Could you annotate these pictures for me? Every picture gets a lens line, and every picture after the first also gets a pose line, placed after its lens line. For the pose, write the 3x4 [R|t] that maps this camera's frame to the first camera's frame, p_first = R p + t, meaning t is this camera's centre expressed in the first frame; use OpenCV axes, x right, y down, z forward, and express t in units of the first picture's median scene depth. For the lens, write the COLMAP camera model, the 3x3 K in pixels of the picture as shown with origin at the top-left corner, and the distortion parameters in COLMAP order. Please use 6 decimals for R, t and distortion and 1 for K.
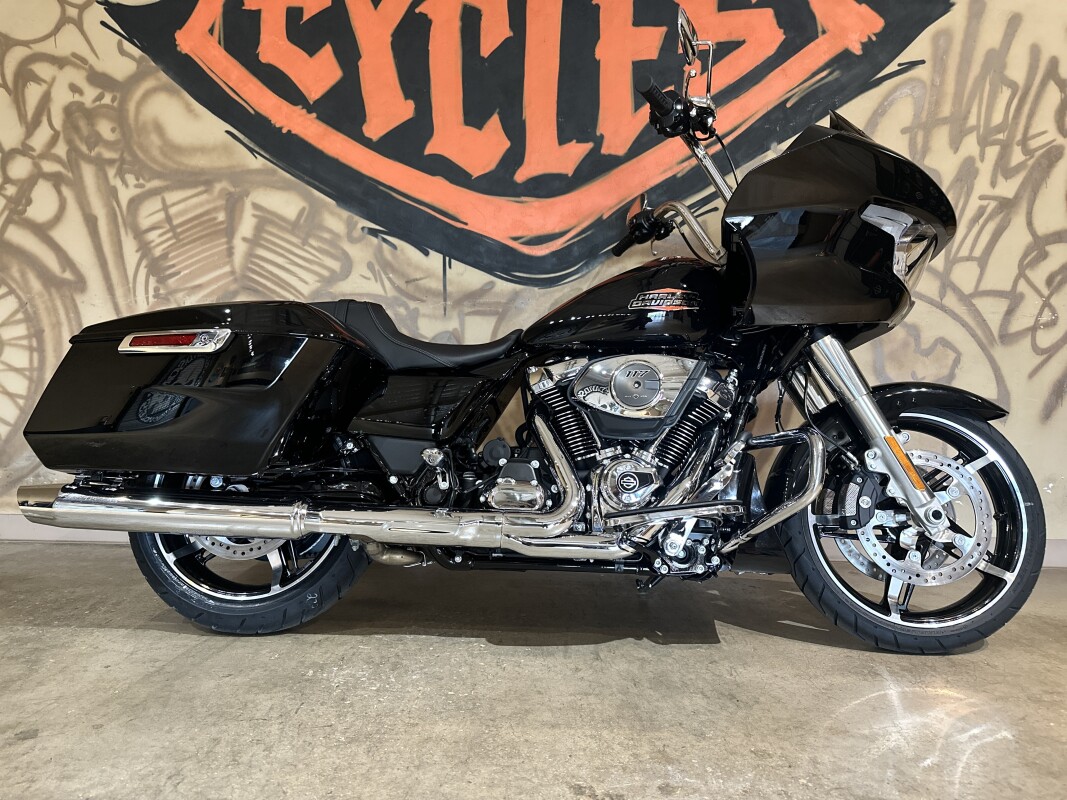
lens RADIAL K [[749.8, 0, 533.5], [0, 749.8, 400.0], [0, 0, 1]] dist [-0.000466, -0.010182]
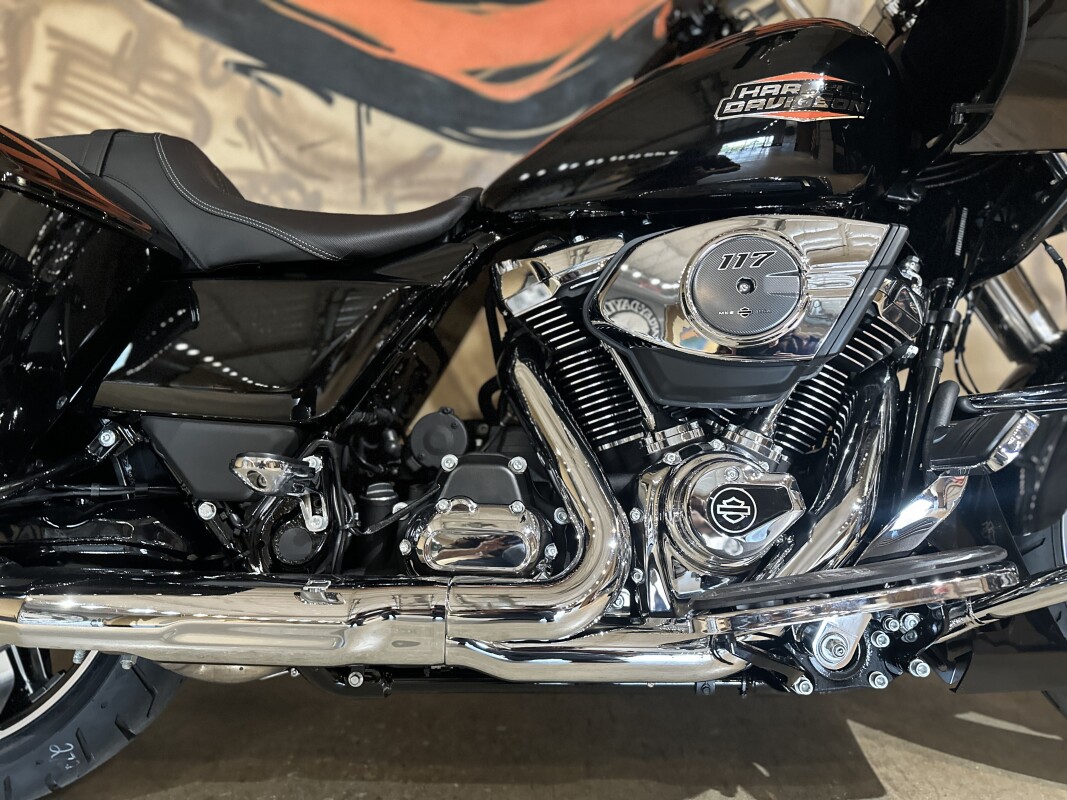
lens RADIAL K [[749.8, 0, 533.5], [0, 749.8, 400.0], [0, 0, 1]] dist [-0.000466, -0.010182]
pose [[0.999084, -0.027469, 0.032820, -0.001759], [0.024768, 0.996483, 0.080052, 0.005284], [-0.034904, -0.079165, 0.996250, 0.371010]]
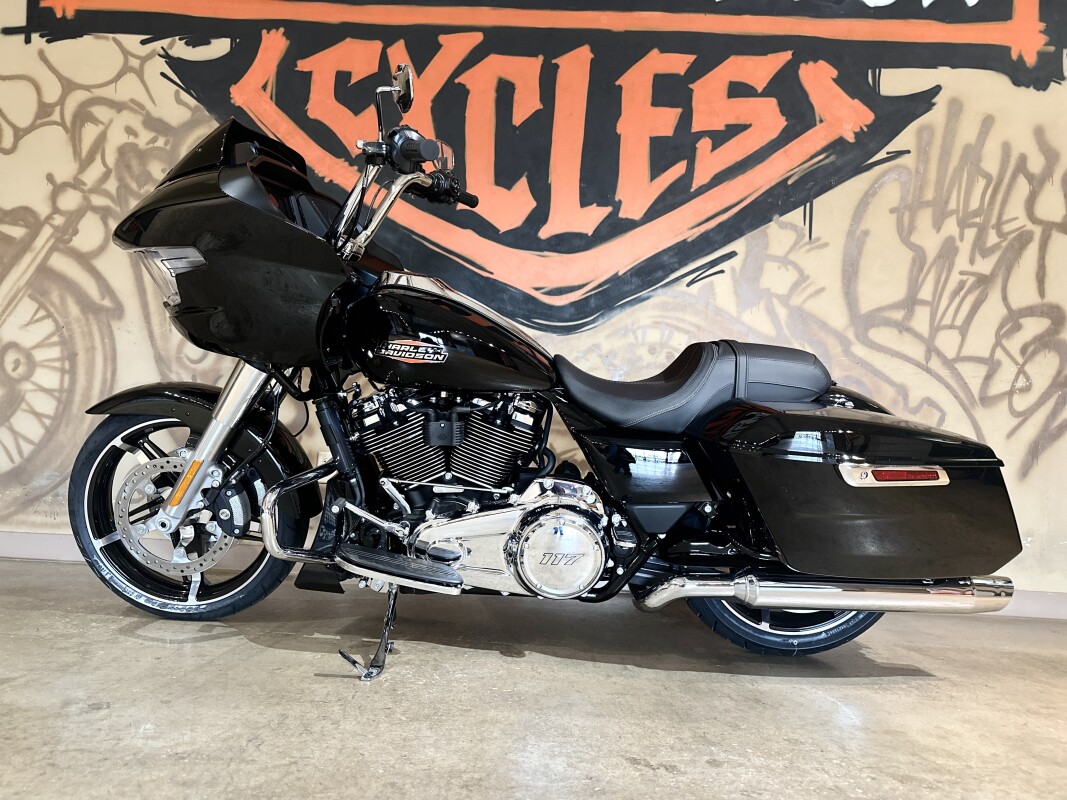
lens RADIAL K [[749.8, 0, 533.5], [0, 749.8, 400.0], [0, 0, 1]] dist [-0.000466, -0.010182]
pose [[0.998275, 0.044139, 0.038724, -0.065991], [-0.040064, 0.994146, -0.100345, 0.051856], [-0.042927, 0.098621, 0.994199, -0.052299]]
